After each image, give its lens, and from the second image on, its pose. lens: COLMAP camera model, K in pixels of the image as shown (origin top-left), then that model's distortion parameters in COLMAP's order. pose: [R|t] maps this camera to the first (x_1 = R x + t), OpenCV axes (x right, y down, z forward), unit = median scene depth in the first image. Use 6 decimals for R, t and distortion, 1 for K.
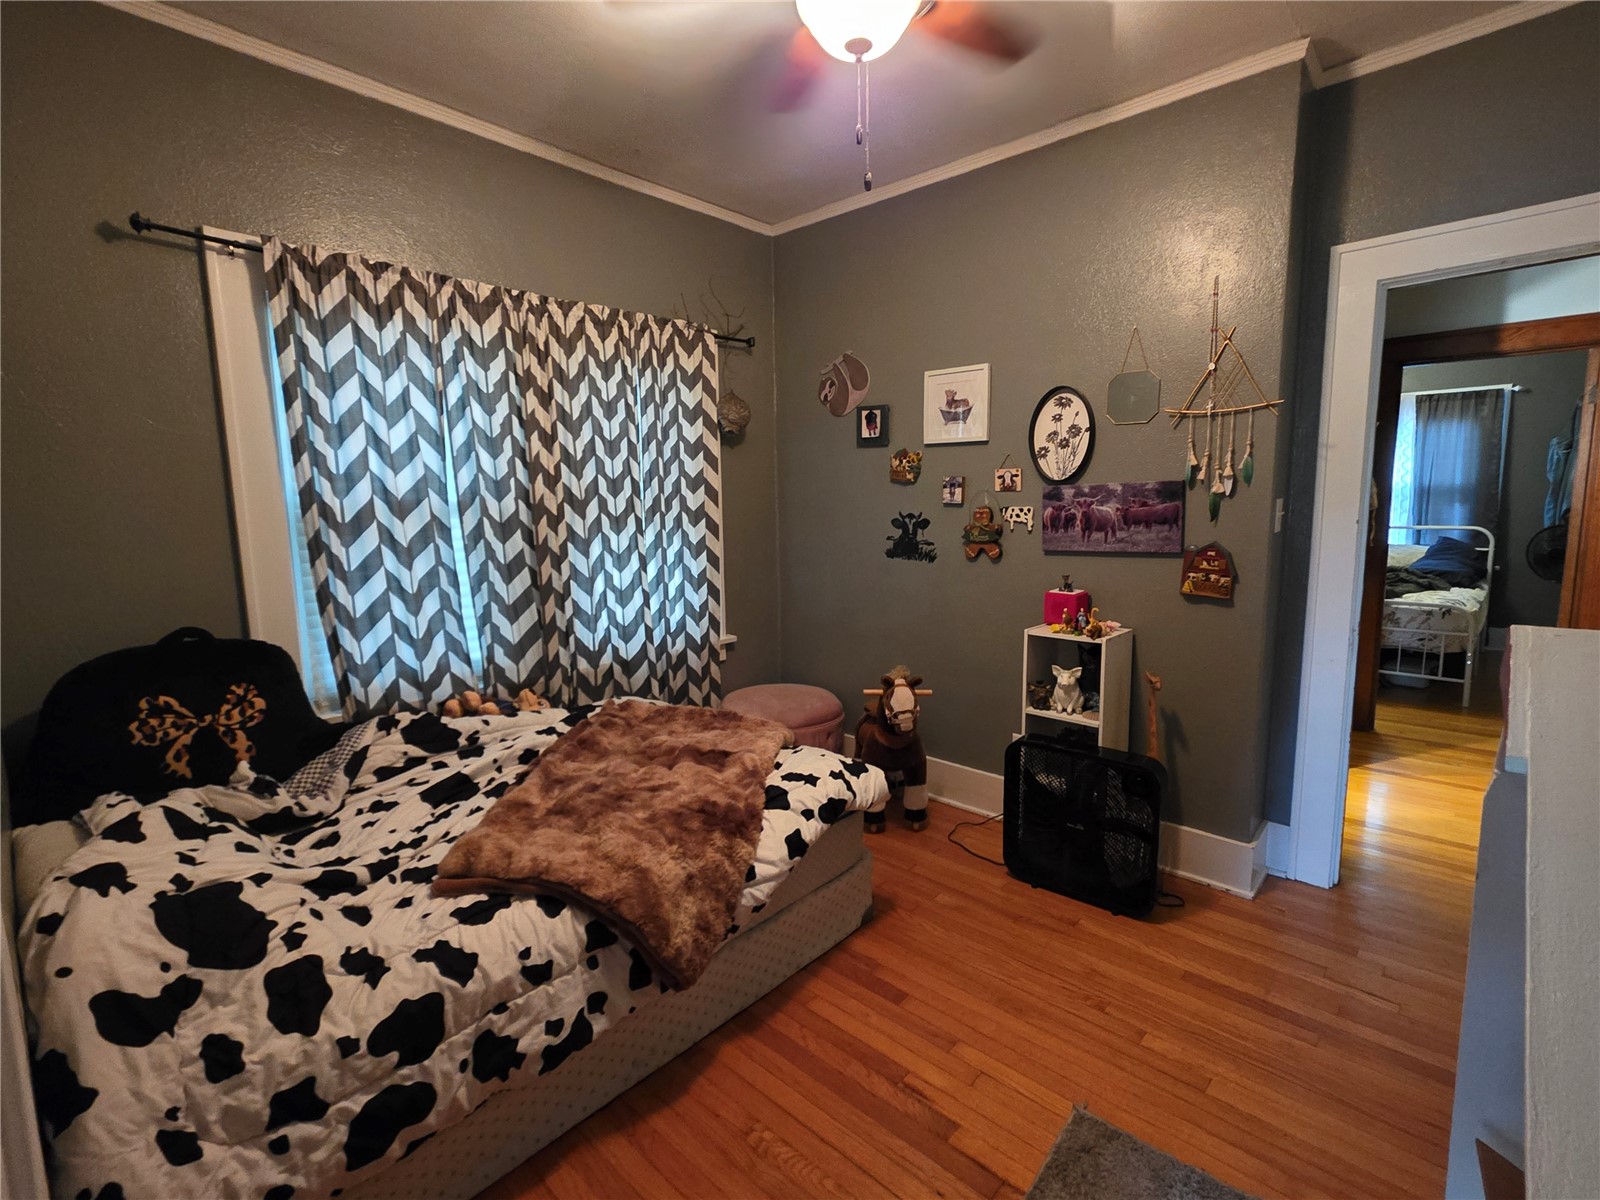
lens RADIAL K [[731.9, 0, 800.0], [0, 731.9, 600.0], [0, 0, 1]] dist [-0.001229, 0.000479]
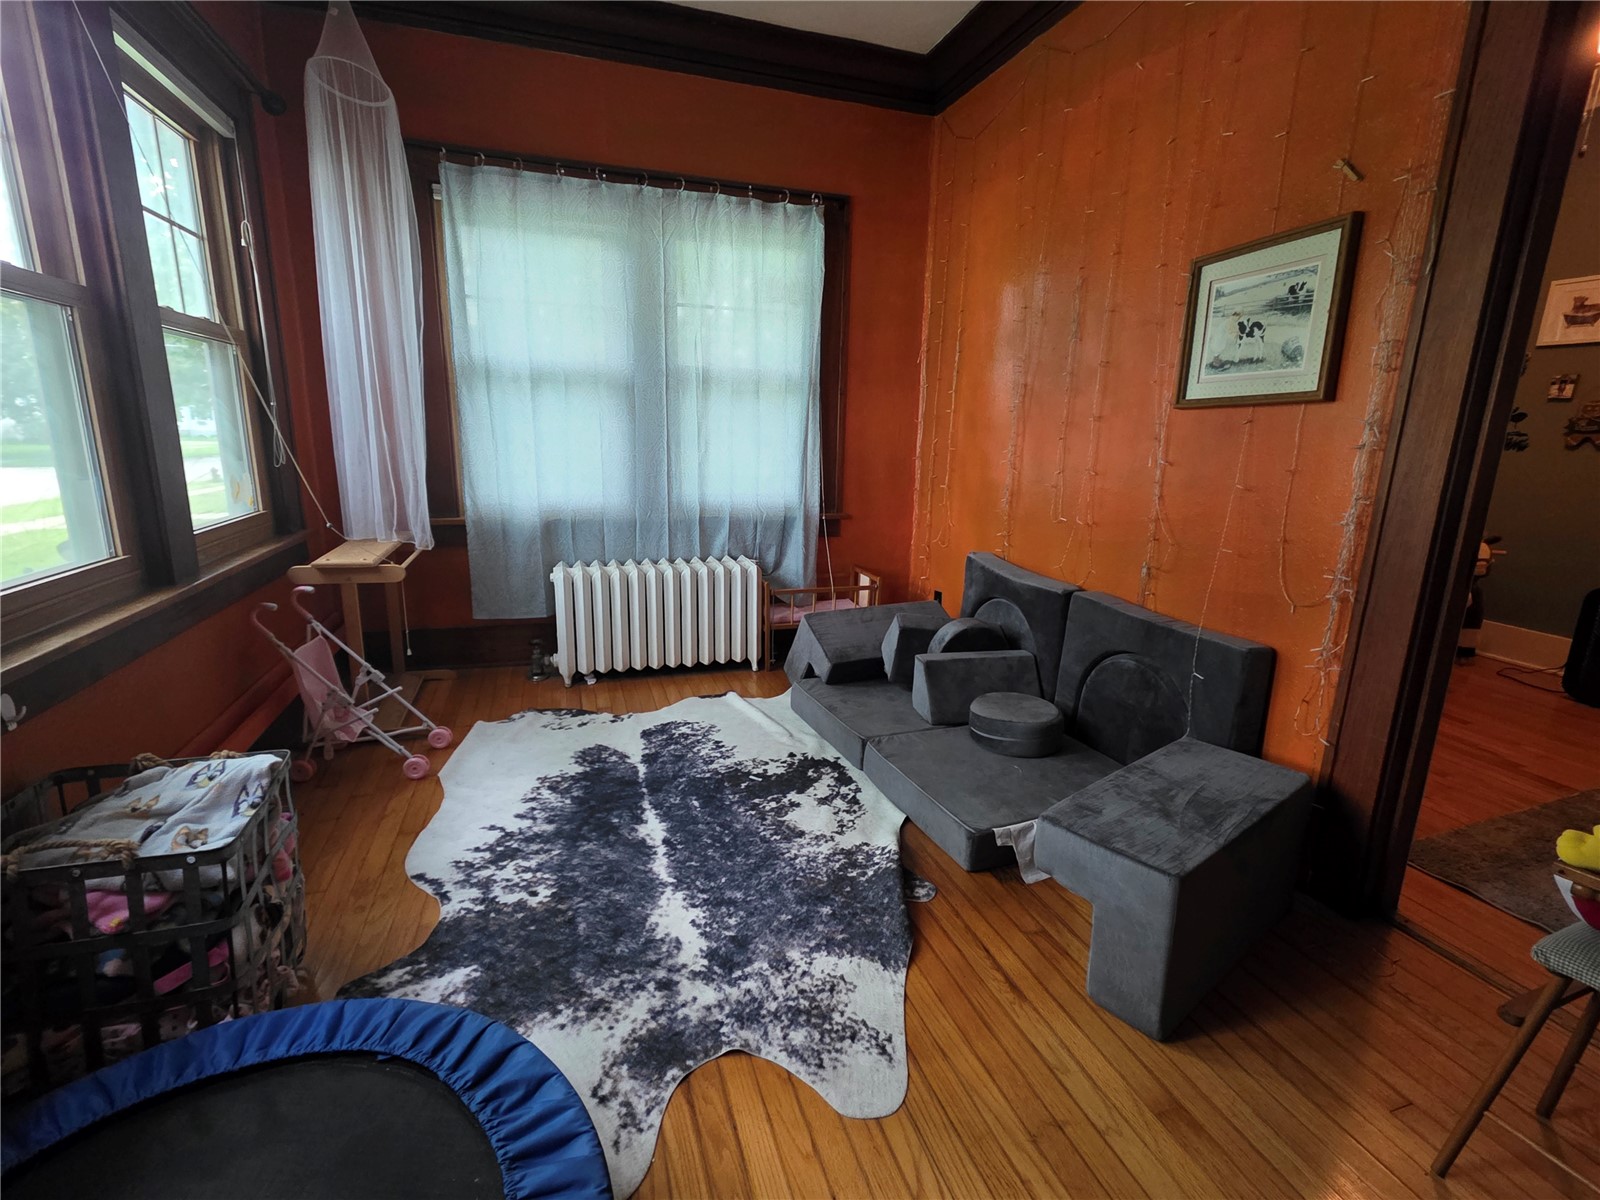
lens RADIAL K [[731.9, 0, 800.0], [0, 731.9, 600.0], [0, 0, 1]] dist [-0.001229, 0.000479]
pose [[0.871360, 0.148736, -0.467556, -0.249908], [-0.103756, 0.987253, 0.120694, 0.168090], [0.479547, -0.056656, 0.875685, -0.604452]]
